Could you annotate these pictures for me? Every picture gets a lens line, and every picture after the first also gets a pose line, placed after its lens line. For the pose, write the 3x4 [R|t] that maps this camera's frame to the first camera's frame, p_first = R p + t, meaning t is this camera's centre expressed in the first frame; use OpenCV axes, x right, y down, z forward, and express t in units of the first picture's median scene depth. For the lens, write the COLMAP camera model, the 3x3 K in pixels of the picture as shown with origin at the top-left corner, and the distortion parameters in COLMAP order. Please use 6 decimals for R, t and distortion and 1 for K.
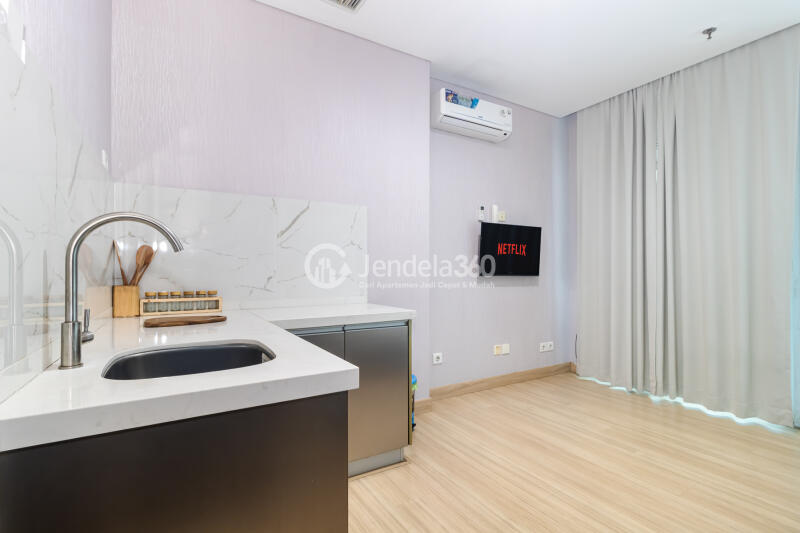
lens RADIAL K [[379.6, 0, 391.4], [0, 379.6, 267.0], [0, 0, 1]] dist [0.011364, 0.000124]
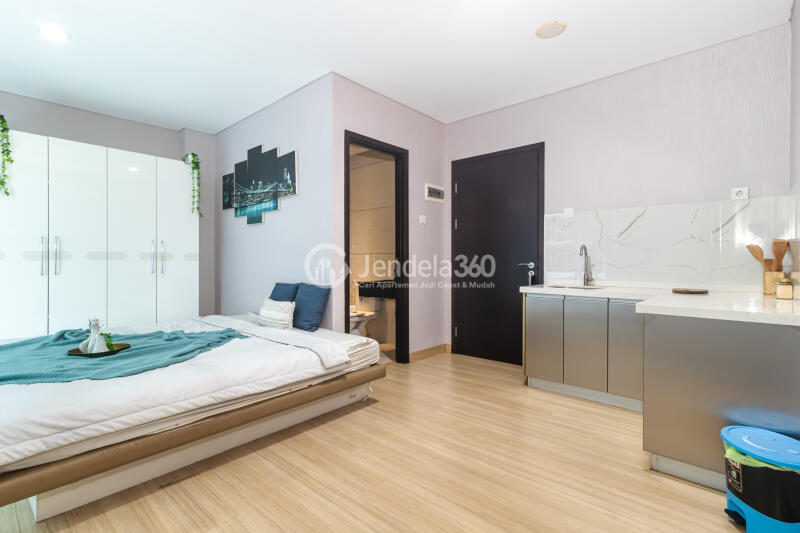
lens RADIAL K [[379.6, 0, 407.4], [0, 379.6, 263.0], [0, 0, 1]] dist [0.011364, 0.000124]
pose [[-0.943132, 0.002282, -0.332411, 0.605137], [0.003528, 0.999989, -0.003146, 0.017908], [0.332401, -0.004140, -0.943129, 1.152376]]
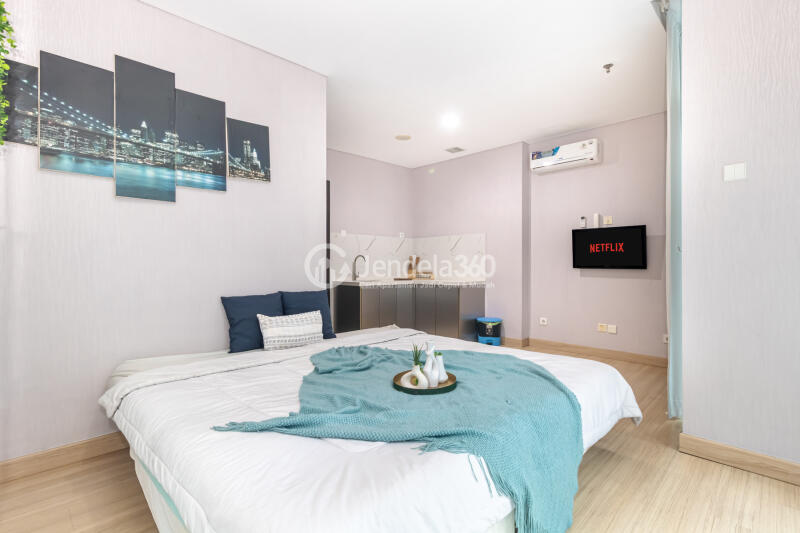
lens RADIAL K [[379.6, 0, 402.2], [0, 379.6, 267.5], [0, 0, 1]] dist [0.011364, 0.000124]
pose [[0.238098, 0.004436, -0.971231, 1.494763], [0.004753, 0.999972, 0.005732, 0.008406], [0.971230, -0.005981, 0.238070, 0.069147]]
